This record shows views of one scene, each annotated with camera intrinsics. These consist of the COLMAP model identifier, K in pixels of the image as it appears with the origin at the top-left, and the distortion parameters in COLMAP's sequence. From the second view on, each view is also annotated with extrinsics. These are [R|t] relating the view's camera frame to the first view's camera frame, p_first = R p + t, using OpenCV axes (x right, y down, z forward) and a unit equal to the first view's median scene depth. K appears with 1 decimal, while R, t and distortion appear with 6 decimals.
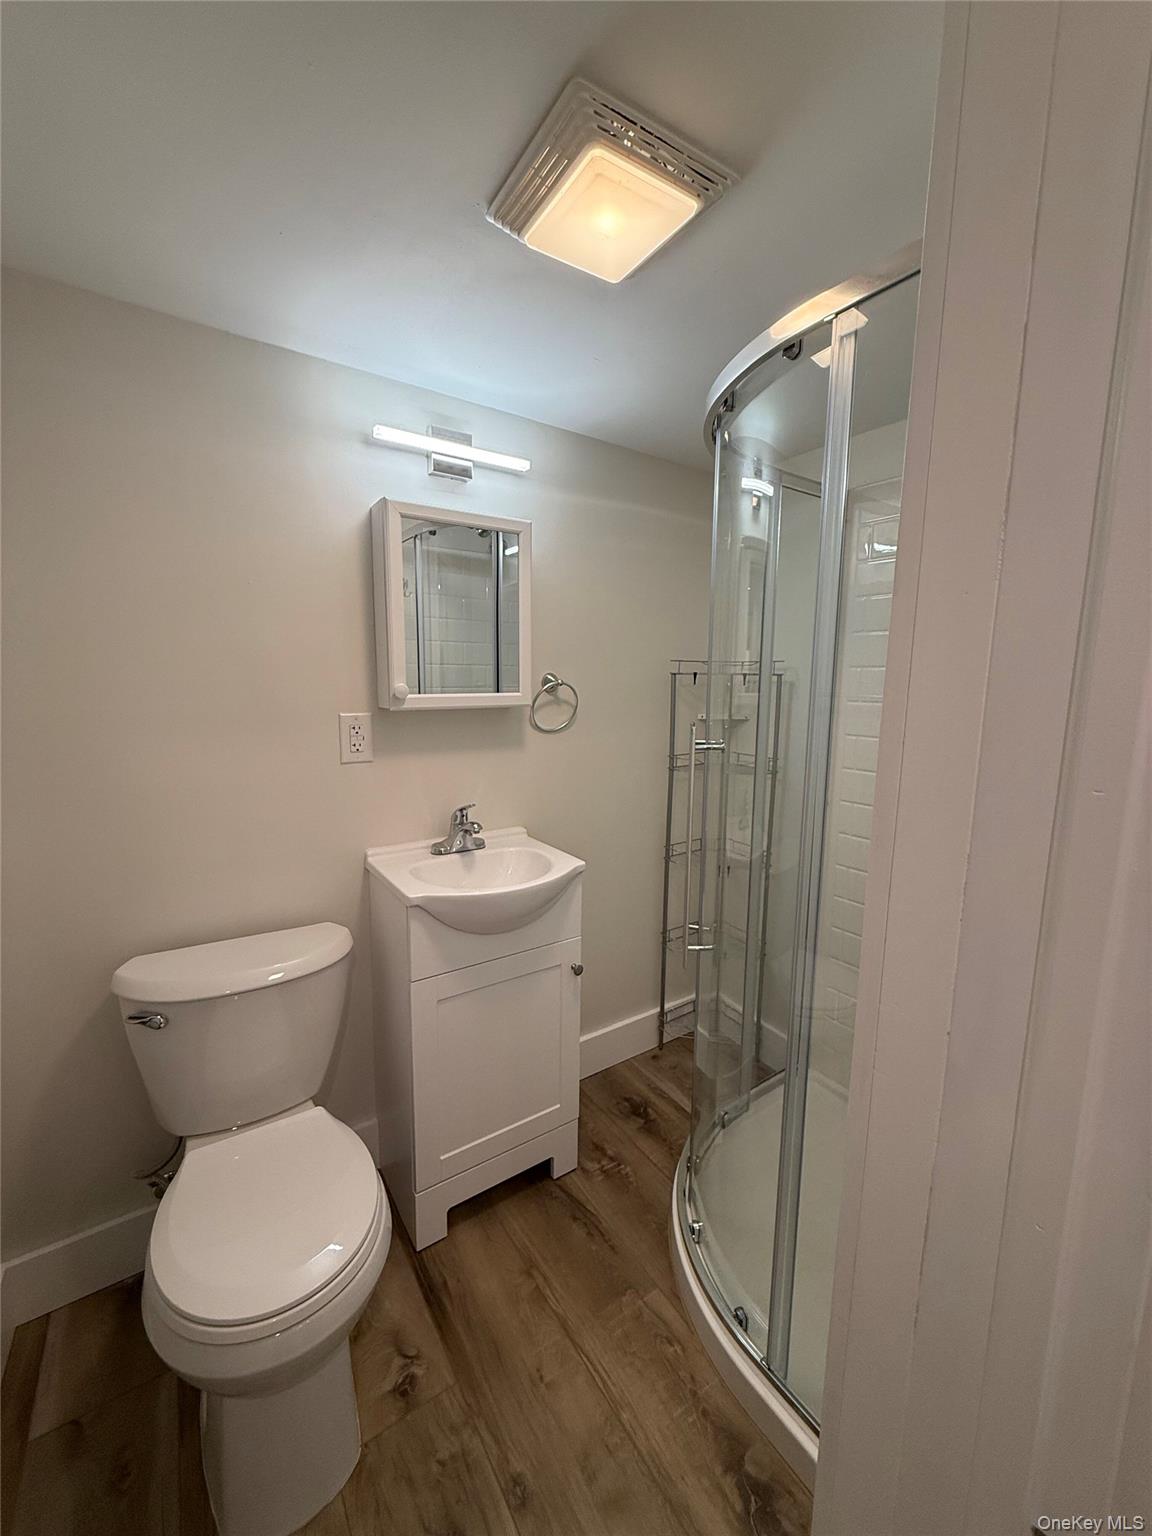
lens RADIAL K [[612.1, 0, 578.6], [0, 612.1, 765.9], [0, 0, 1]] dist [0.002103, -0.000407]
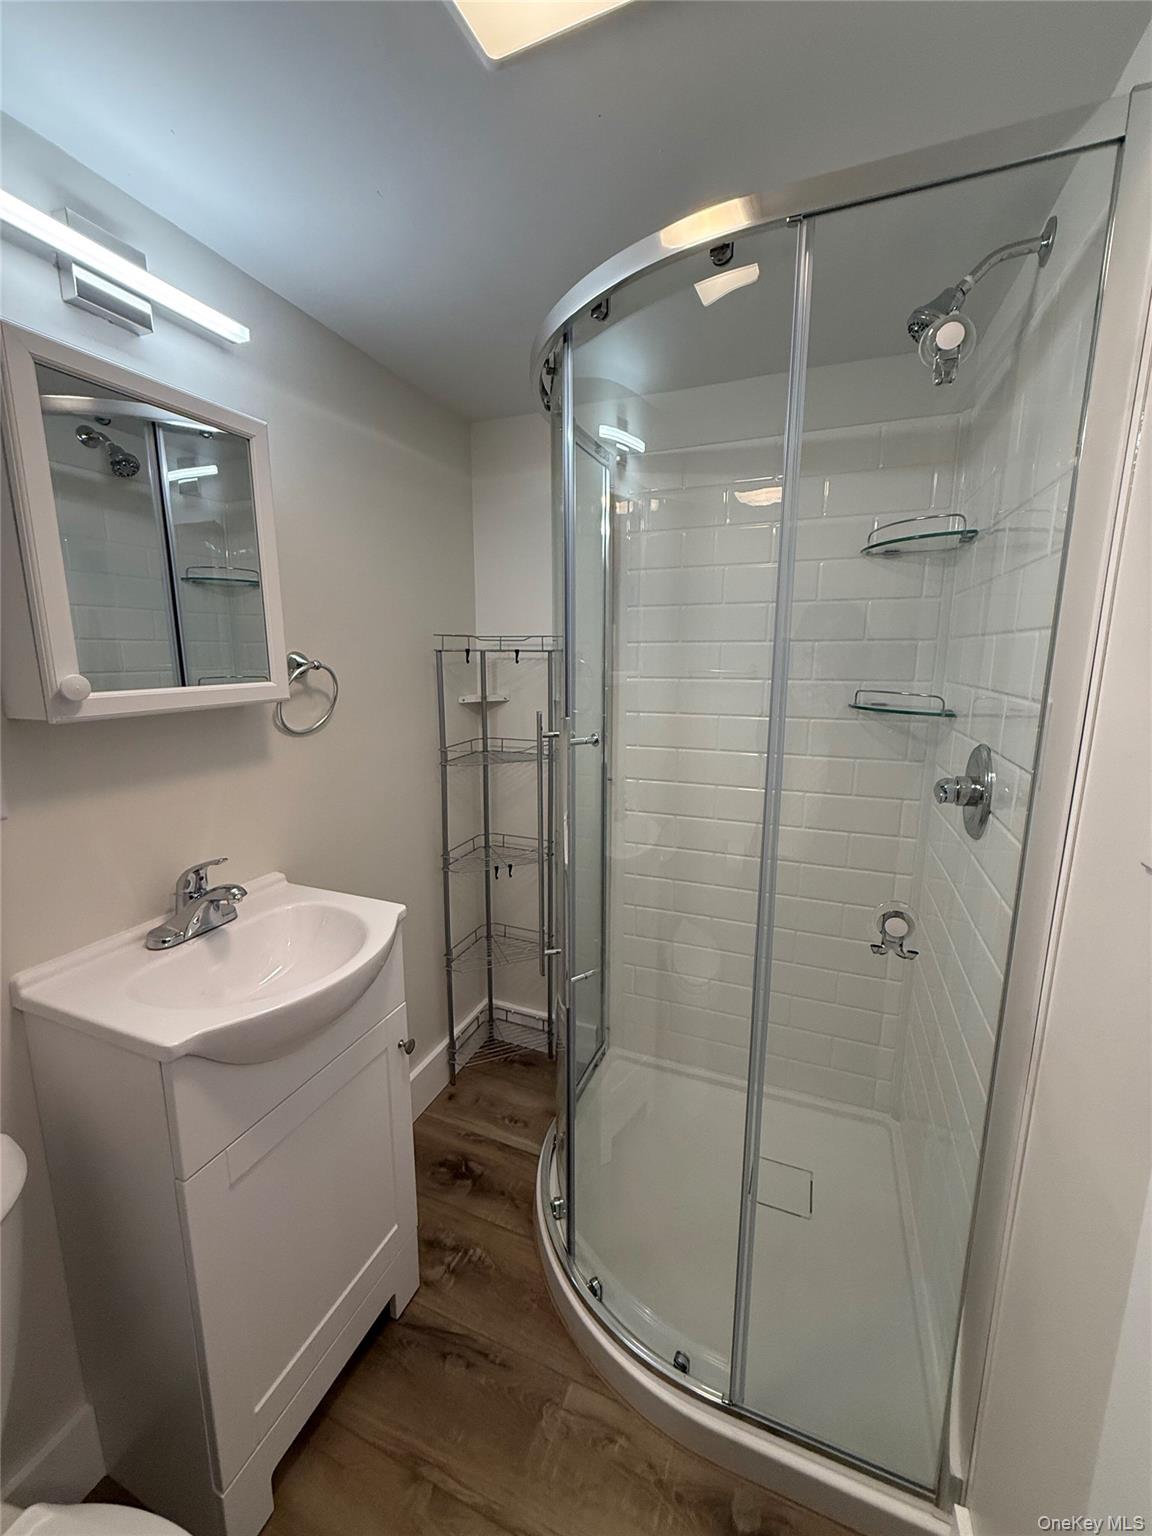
lens RADIAL K [[609.6, 0, 593.3], [0, 609.6, 764.0], [0, 0, 1]] dist [0.001931, 0.000335]
pose [[0.822056, -0.097906, 0.560926, -0.198201], [0.070626, 0.995032, 0.070171, -0.053314], [-0.565009, -0.018069, 0.824887, 0.242250]]
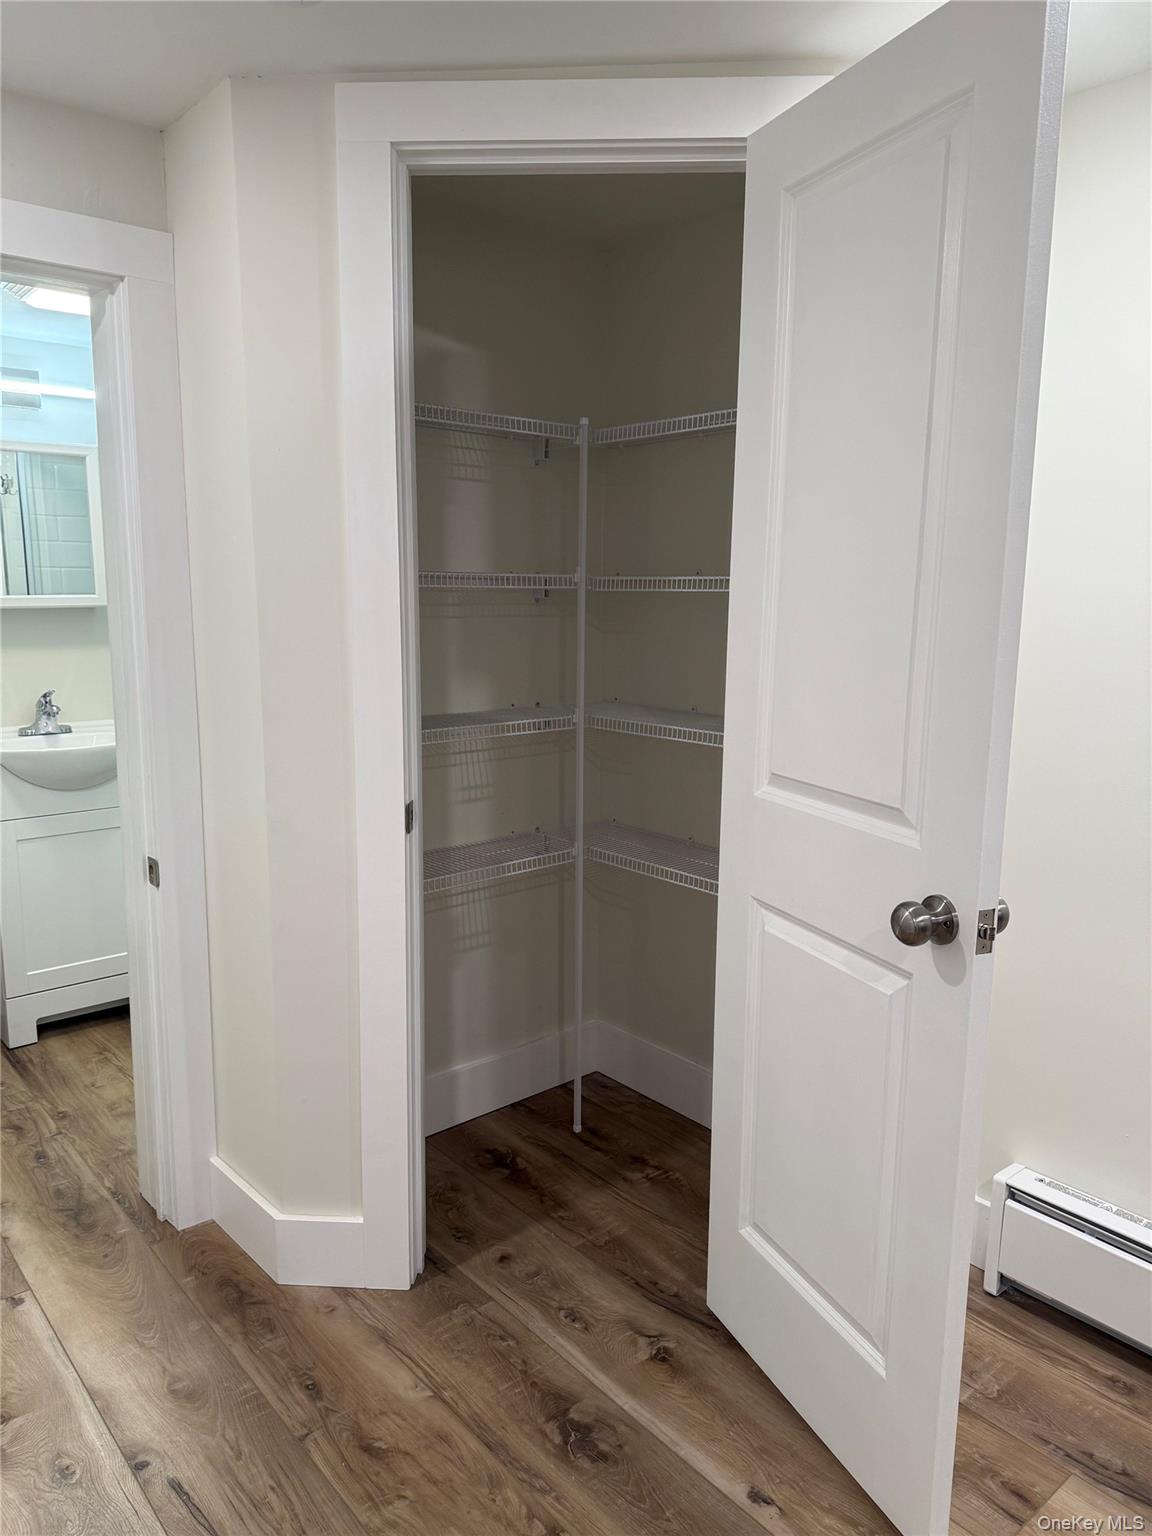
lens RADIAL K [[1085.4, 0, 575.0], [0, 1085.4, 766.6], [0, 0, 1]] dist [0.000857, -0.001637]
pose [[0.992204, -0.025155, 0.122057, 0.530784], [0.021468, 0.999275, 0.031427, 0.157680], [-0.122759, -0.028562, 0.992025, -1.116399]]
